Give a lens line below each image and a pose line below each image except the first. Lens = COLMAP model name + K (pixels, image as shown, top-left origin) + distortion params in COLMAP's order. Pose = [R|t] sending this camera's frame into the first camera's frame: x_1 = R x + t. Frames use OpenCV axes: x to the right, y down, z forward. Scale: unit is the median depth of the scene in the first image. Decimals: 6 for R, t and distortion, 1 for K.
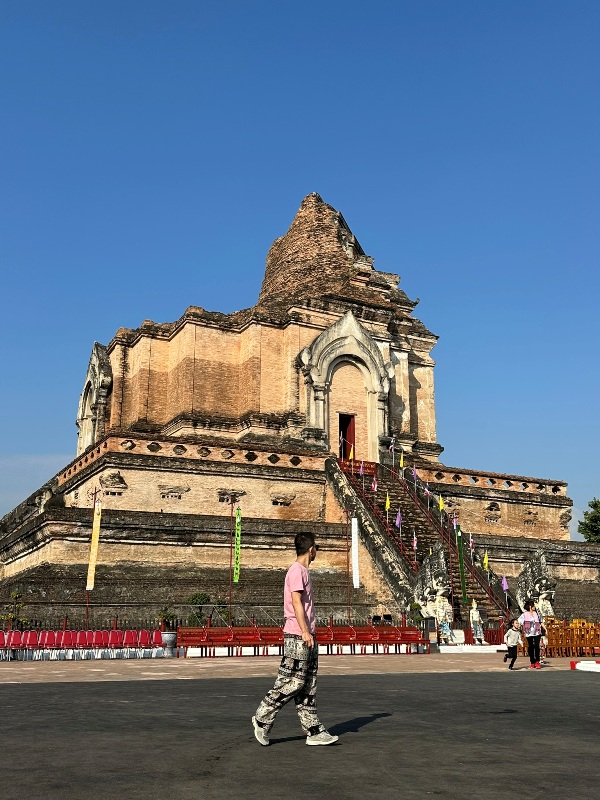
lens RADIAL K [[795.5, 0, 300.0], [0, 795.5, 400.0], [0, 0, 1]] dist [0.007855, 0.002600]
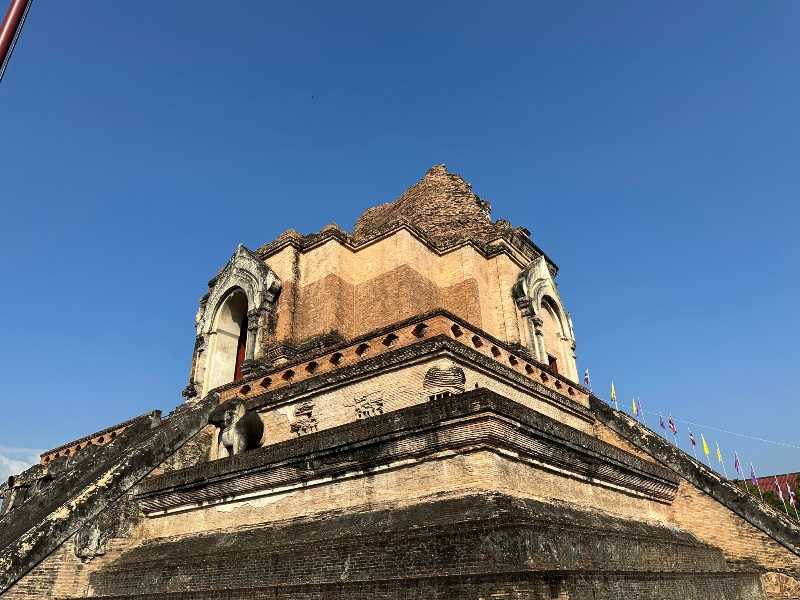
lens RADIAL K [[560.2, 0, 400.0], [0, 560.2, 300.0], [0, 0, 1]] dist [0.076757, -0.088098]
pose [[0.905814, 0.168683, 0.388648, -0.358867], [-0.083408, 0.970371, -0.226767, 0.114451], [-0.415384, 0.172993, 0.893045, 0.451951]]
